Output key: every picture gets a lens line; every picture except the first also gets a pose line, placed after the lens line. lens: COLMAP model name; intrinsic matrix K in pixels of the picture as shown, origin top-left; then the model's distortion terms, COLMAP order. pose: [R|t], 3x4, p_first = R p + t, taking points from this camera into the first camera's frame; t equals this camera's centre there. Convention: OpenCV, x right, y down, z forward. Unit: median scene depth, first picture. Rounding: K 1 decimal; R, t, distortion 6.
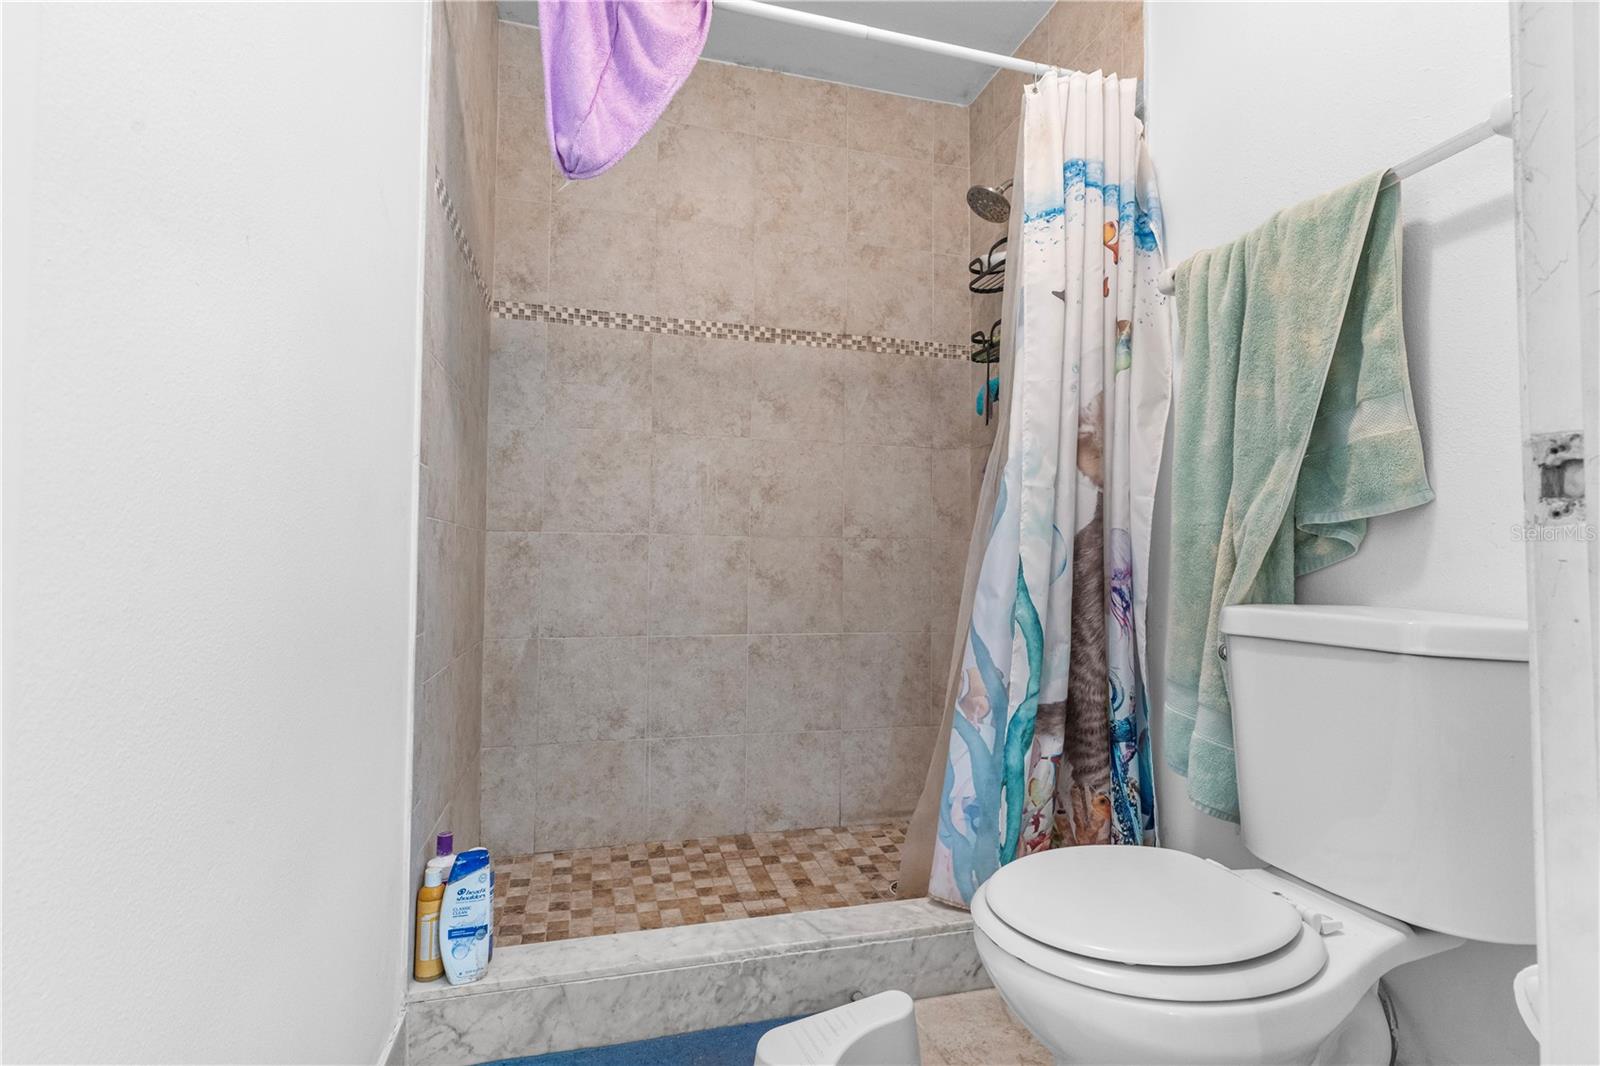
lens RADIAL K [[773.4, 0, 801.4], [0, 773.4, 527.5], [0, 0, 1]] dist [0.004792, -0.000592]
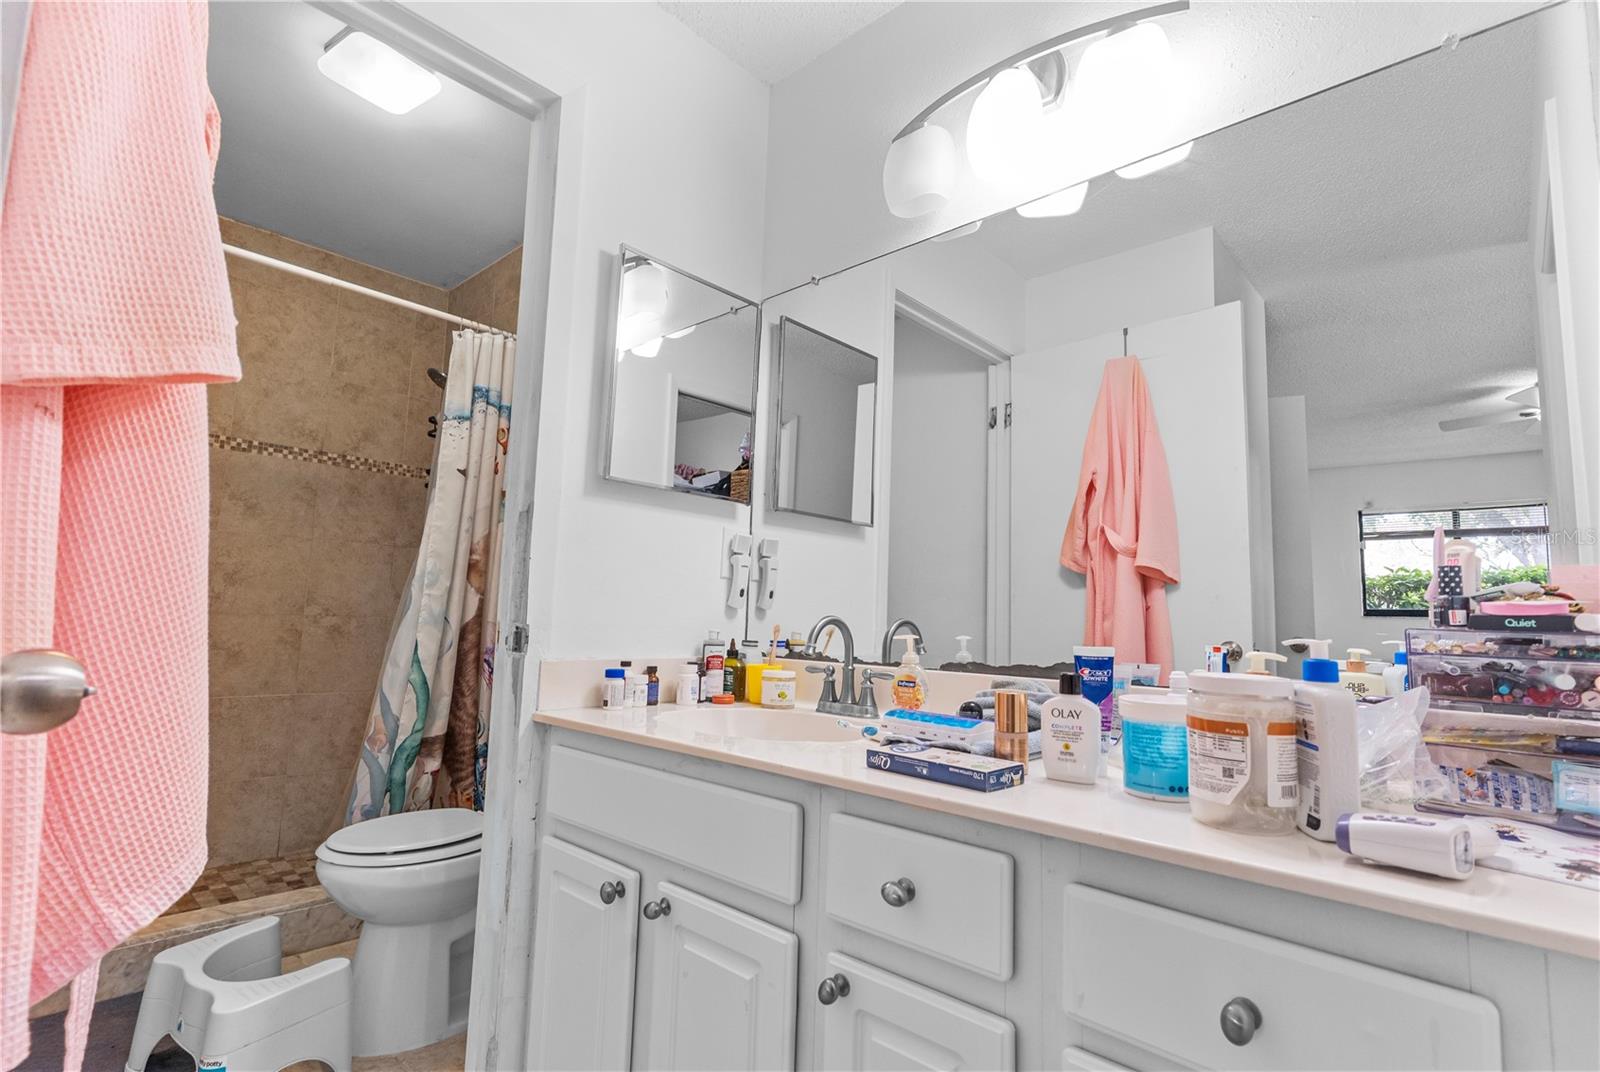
lens RADIAL K [[773.4, 0, 801.4], [0, 773.4, 530.5], [0, 0, 1]] dist [0.004792, -0.000592]
pose [[0.850547, 0.077334, 0.520181, 0.079210], [-0.043799, 0.996109, -0.076474, -0.065089], [-0.524071, 0.042262, 0.850625, -0.491322]]
